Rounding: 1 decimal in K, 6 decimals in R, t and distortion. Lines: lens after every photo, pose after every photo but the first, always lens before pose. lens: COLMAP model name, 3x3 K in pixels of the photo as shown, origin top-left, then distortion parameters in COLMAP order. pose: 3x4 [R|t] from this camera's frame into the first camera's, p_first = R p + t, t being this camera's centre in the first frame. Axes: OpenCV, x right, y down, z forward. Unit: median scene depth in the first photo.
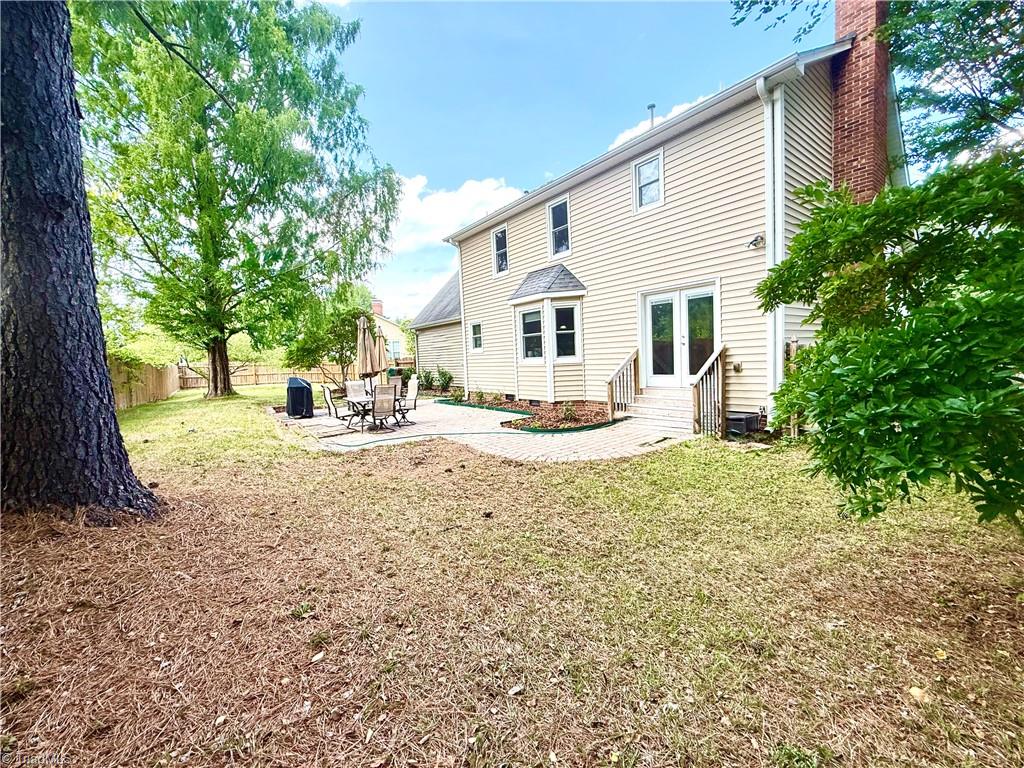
lens RADIAL K [[408.9, 0, 512.0], [0, 408.9, 384.0], [0, 0, 1]] dist [-0.001392, 0.000116]
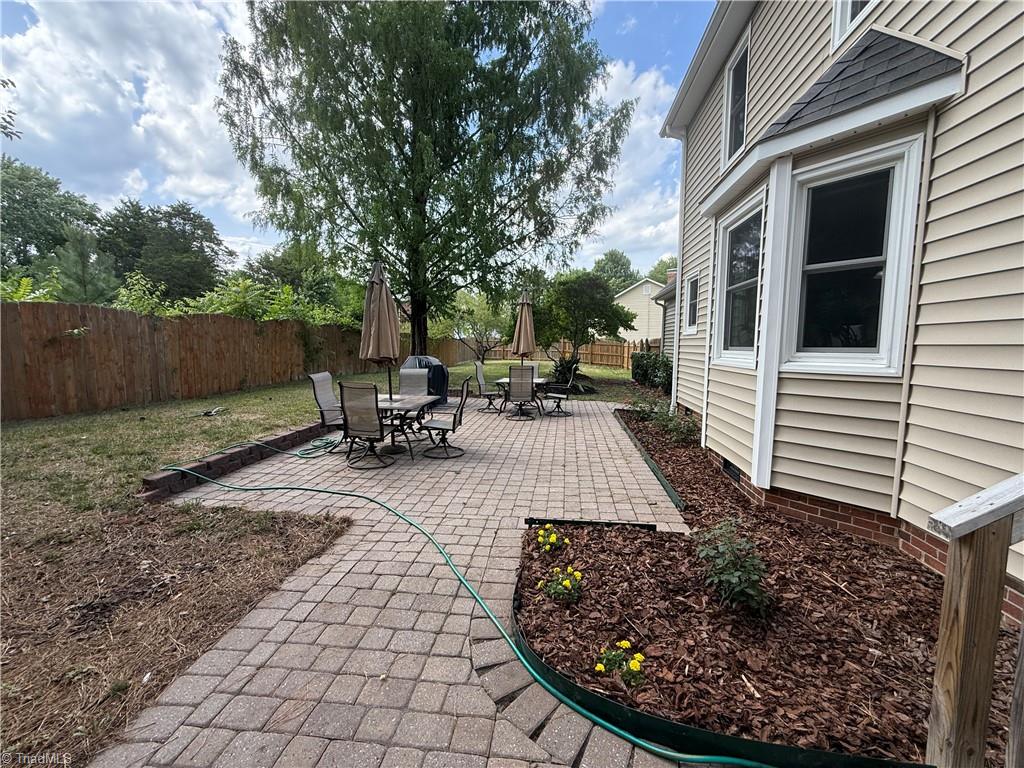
lens RADIAL K [[408.9, 0, 512.0], [0, 408.9, 384.0], [0, 0, 1]] dist [-0.001392, 0.000116]
pose [[0.704889, 0.112788, -0.700293, 0.176066], [-0.087293, 0.993566, 0.072156, -0.043908], [0.703926, 0.010268, 0.710199, 0.624558]]
